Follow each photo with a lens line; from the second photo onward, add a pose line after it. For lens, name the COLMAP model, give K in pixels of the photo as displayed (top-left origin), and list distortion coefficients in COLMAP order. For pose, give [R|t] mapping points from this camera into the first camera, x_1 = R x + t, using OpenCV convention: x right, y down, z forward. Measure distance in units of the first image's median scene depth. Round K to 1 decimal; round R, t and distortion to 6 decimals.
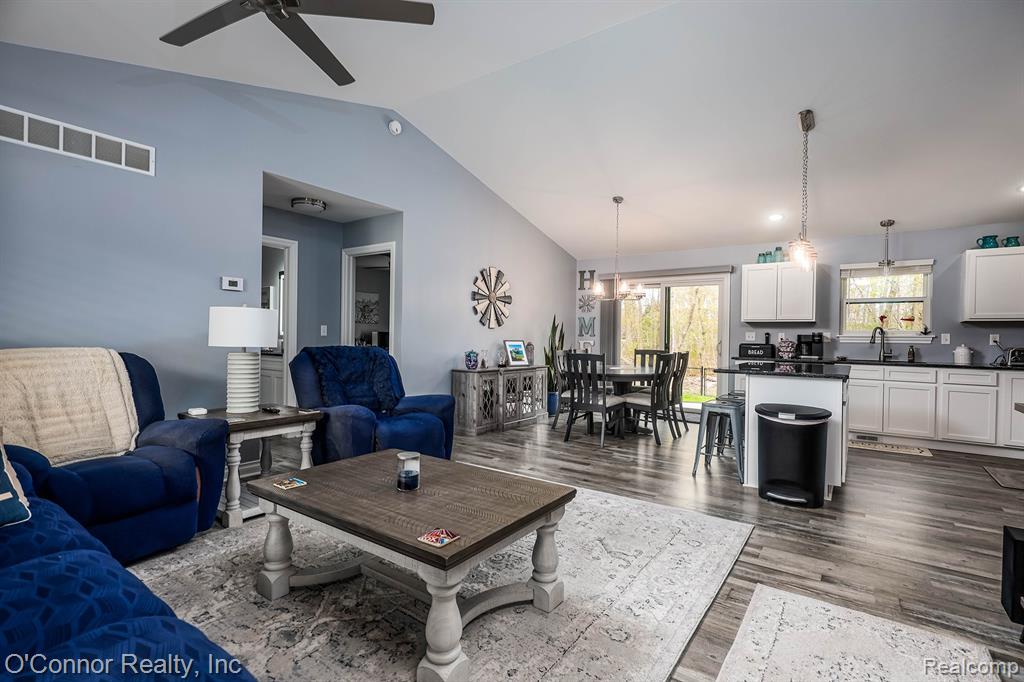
lens RADIAL K [[494.4, 0, 512.0], [0, 494.4, 341.0], [0, 0, 1]] dist [0.011587, 0.000334]
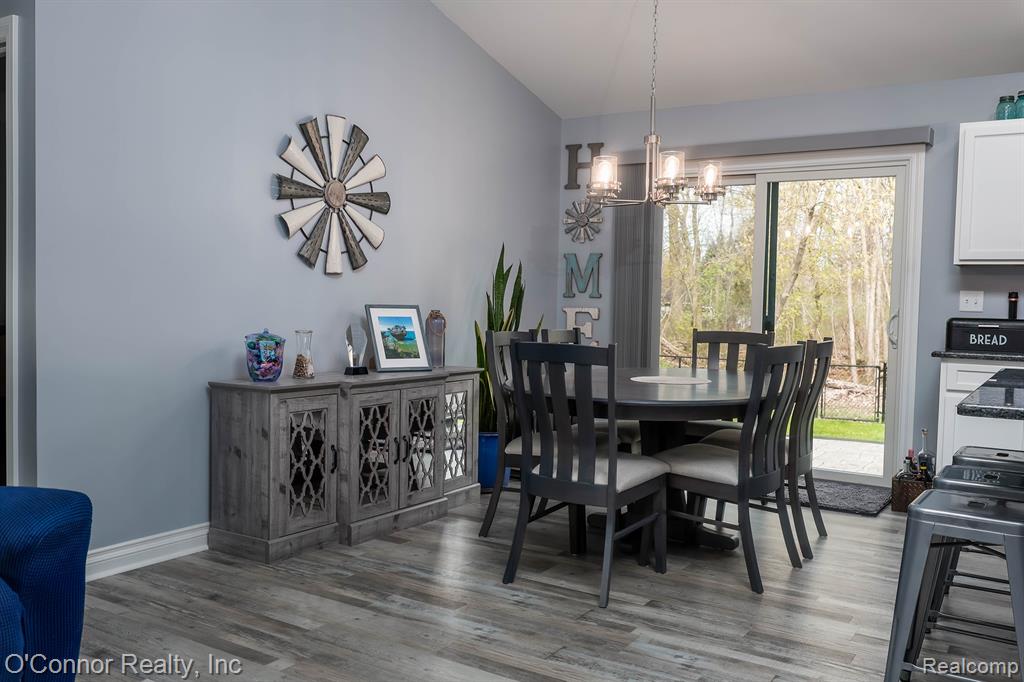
lens RADIAL K [[894.6, 0, 512.0], [0, 894.6, 341.0], [0, 0, 1]] dist [0.012690, 0.002798]
pose [[0.998662, 0.006082, 0.051347, 0.066034], [-0.007962, 0.999302, 0.036486, 0.000204], [-0.051089, -0.036846, 0.998014, 0.296291]]
